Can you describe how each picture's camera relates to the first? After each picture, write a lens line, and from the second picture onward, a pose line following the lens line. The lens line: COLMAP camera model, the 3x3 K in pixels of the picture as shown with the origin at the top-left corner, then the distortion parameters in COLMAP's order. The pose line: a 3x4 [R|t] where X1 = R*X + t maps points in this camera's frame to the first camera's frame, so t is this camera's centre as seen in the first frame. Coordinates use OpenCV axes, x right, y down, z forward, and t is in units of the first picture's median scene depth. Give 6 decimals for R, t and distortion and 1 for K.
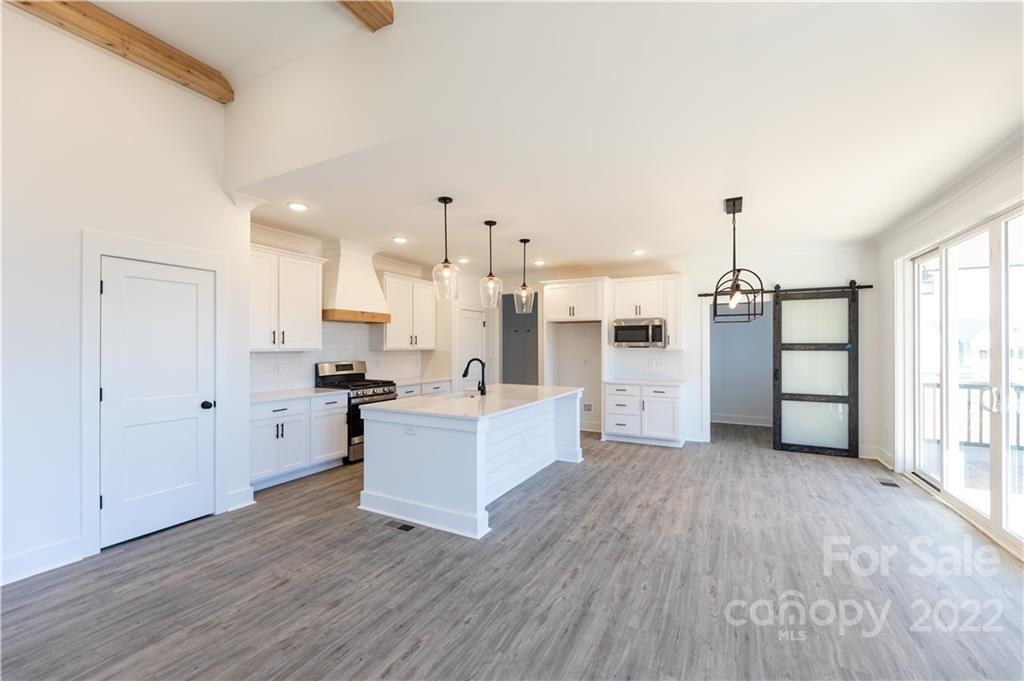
lens RADIAL K [[408.3, 0, 542.9], [0, 408.3, 344.6], [0, 0, 1]] dist [0.001180, -0.000570]
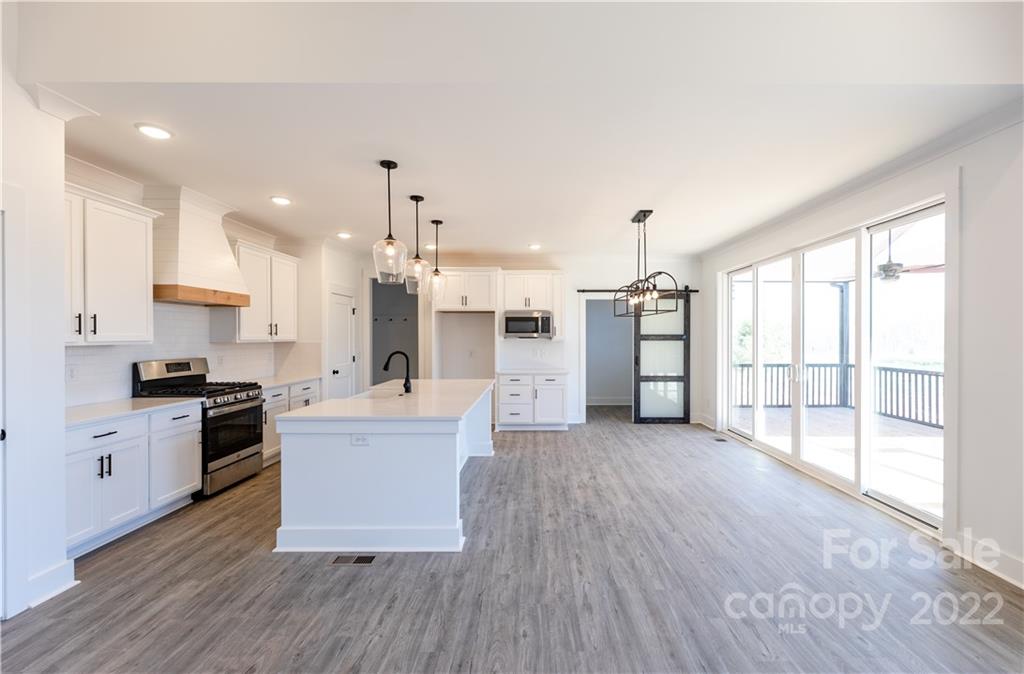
lens RADIAL K [[408.3, 0, 550.3], [0, 408.3, 338.1], [0, 0, 1]] dist [0.001180, -0.000570]
pose [[0.887687, -0.002141, 0.460443, -0.295213], [-0.000929, 0.999979, 0.006439, -0.000047], [-0.460447, -0.006143, 0.887666, 0.082619]]
